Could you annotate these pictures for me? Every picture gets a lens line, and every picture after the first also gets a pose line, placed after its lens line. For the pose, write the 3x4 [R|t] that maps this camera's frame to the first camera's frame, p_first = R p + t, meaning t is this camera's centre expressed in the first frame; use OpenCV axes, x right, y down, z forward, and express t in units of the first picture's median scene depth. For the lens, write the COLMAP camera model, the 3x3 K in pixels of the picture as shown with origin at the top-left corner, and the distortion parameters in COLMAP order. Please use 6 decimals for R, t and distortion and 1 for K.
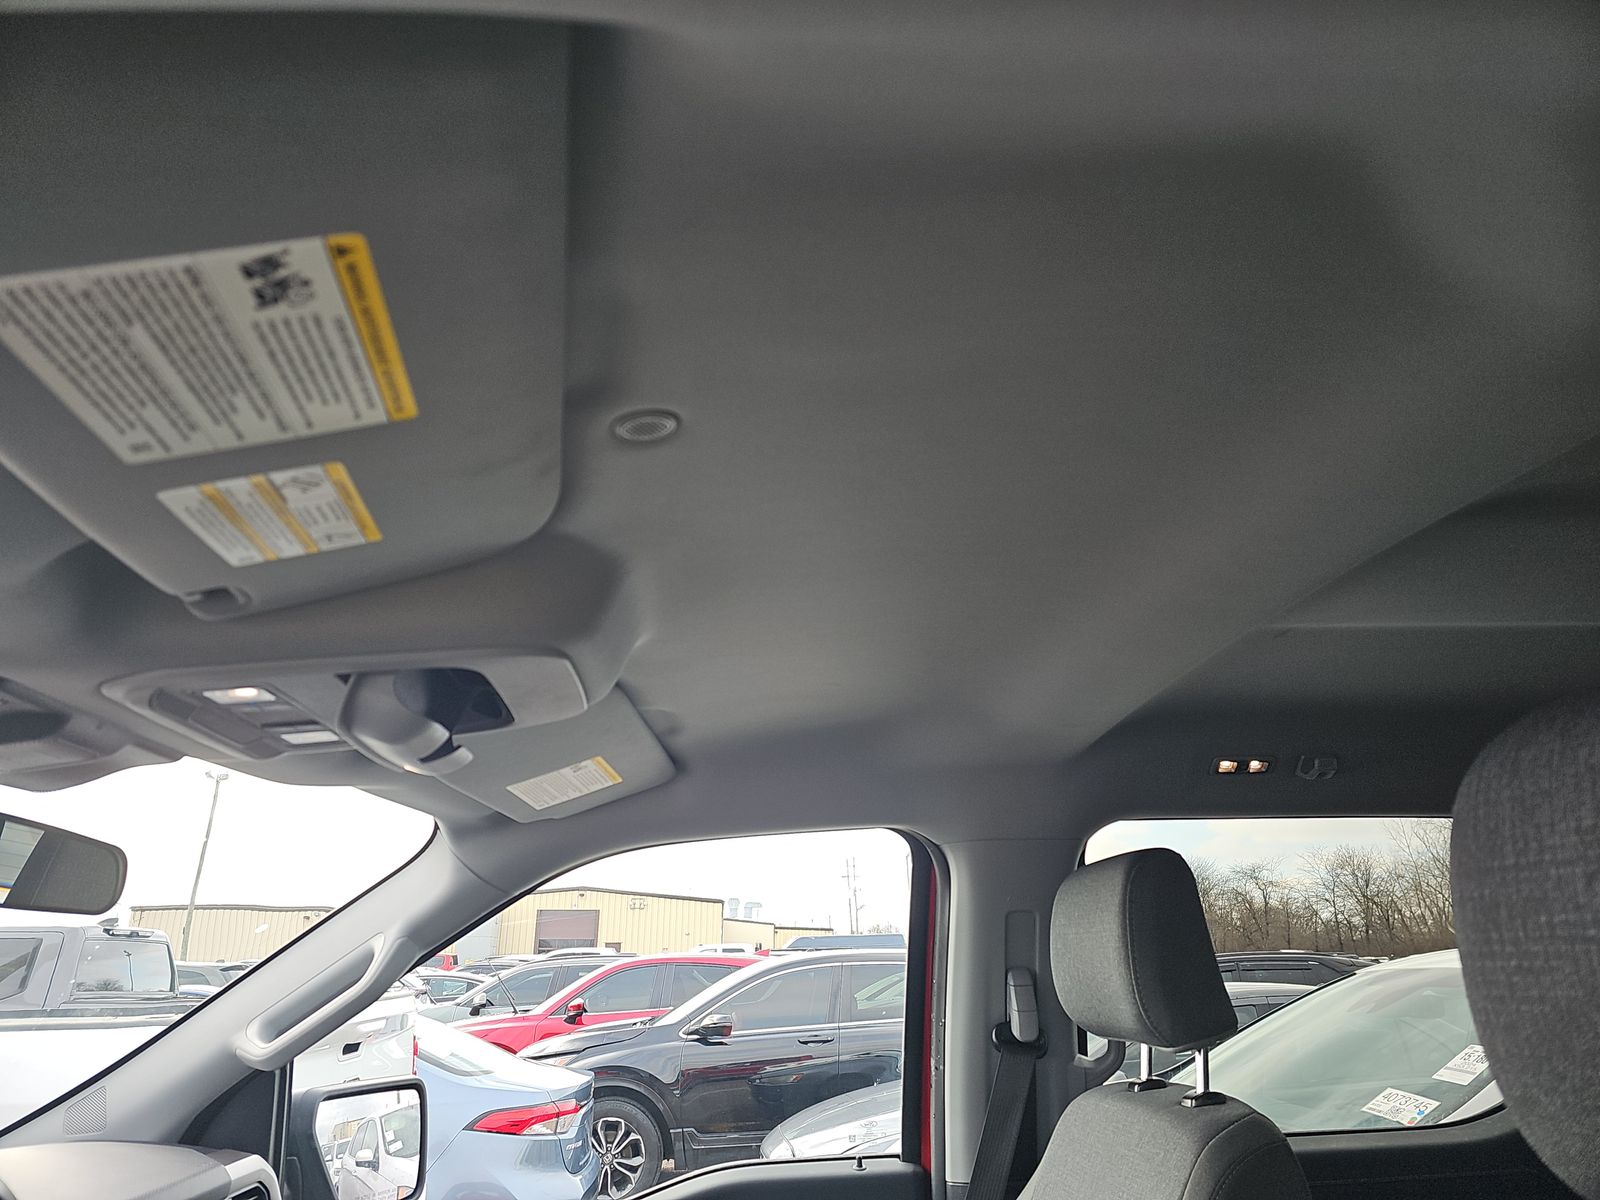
lens RADIAL K [[1063.6, 0, 800.0], [0, 1063.6, 600.0], [0, 0, 1]] dist [0.080325, 0.001637]
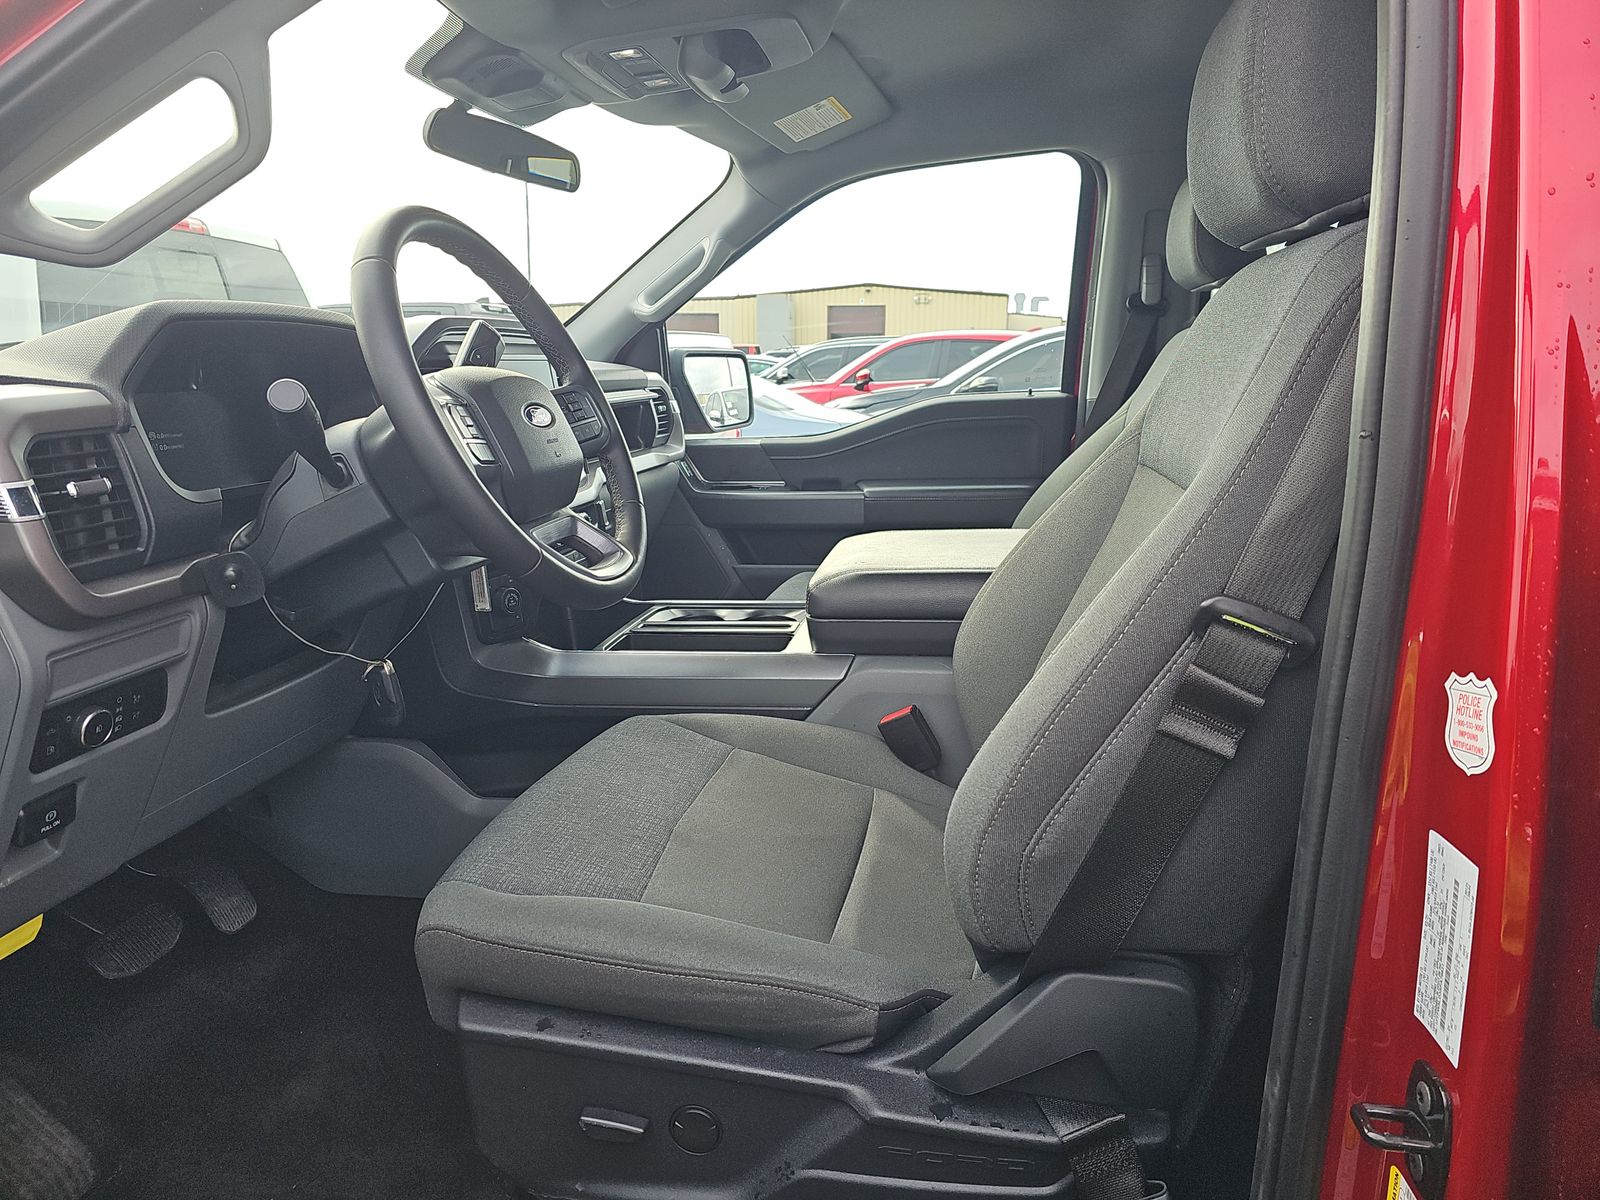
lens RADIAL K [[1058.0, 0, 800.0], [0, 1058.0, 600.0], [0, 0, 1]] dist [0.044745, -0.045966]
pose [[0.967450, 0.053580, -0.247324, 0.138614], [0.084069, 0.853774, 0.513812, -0.014382], [0.238689, -0.517880, 0.821479, -0.464746]]
